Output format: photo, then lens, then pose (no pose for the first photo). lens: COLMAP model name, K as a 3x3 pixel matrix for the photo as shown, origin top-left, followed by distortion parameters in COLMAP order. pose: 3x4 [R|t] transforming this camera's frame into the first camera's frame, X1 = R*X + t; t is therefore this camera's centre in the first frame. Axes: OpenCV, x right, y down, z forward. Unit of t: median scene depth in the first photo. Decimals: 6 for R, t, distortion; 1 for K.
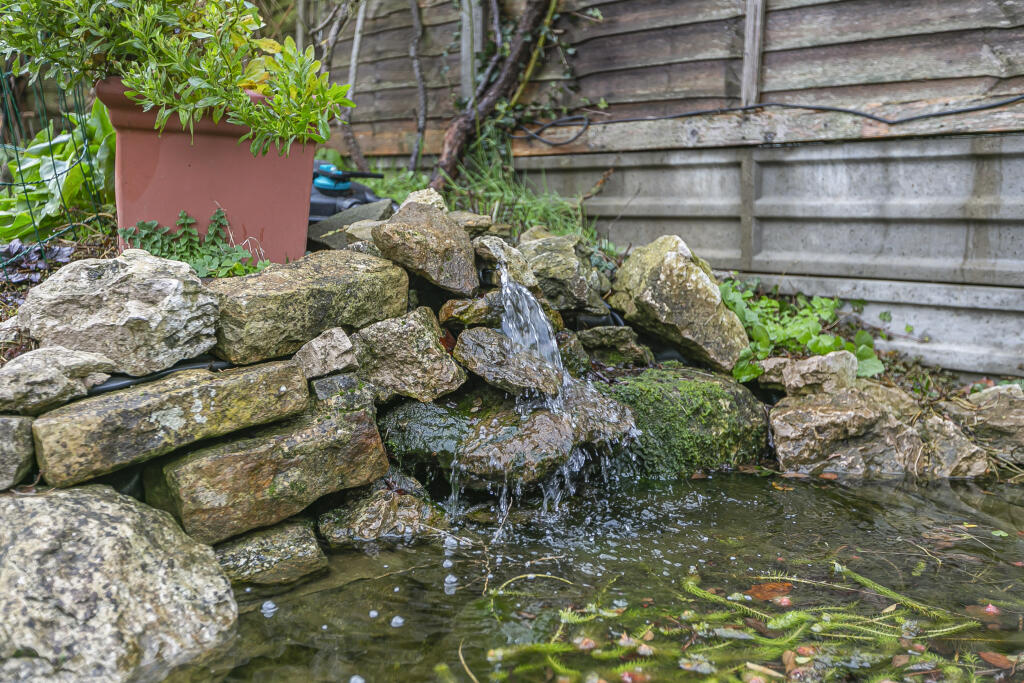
lens RADIAL K [[1033.8, 0, 511.9], [0, 1033.8, 341.0], [0, 0, 1]] dist [-0.002082, 0.000000]
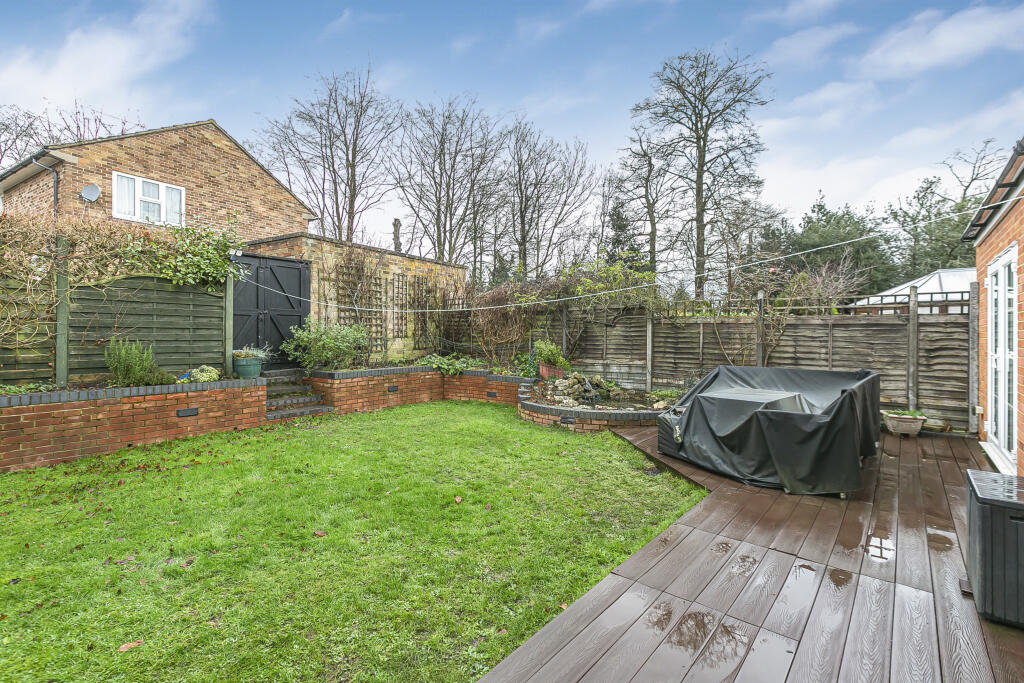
lens RADIAL K [[465.5, 0, 512.8], [0, 465.5, 337.1], [0, 0, 1]] dist [-0.003509, -0.000355]
pose [[0.995621, -0.006193, 0.093272, -0.985845], [0.018204, 0.991545, -0.128478, 0.082278], [-0.091688, 0.129613, 0.987316, -3.077683]]
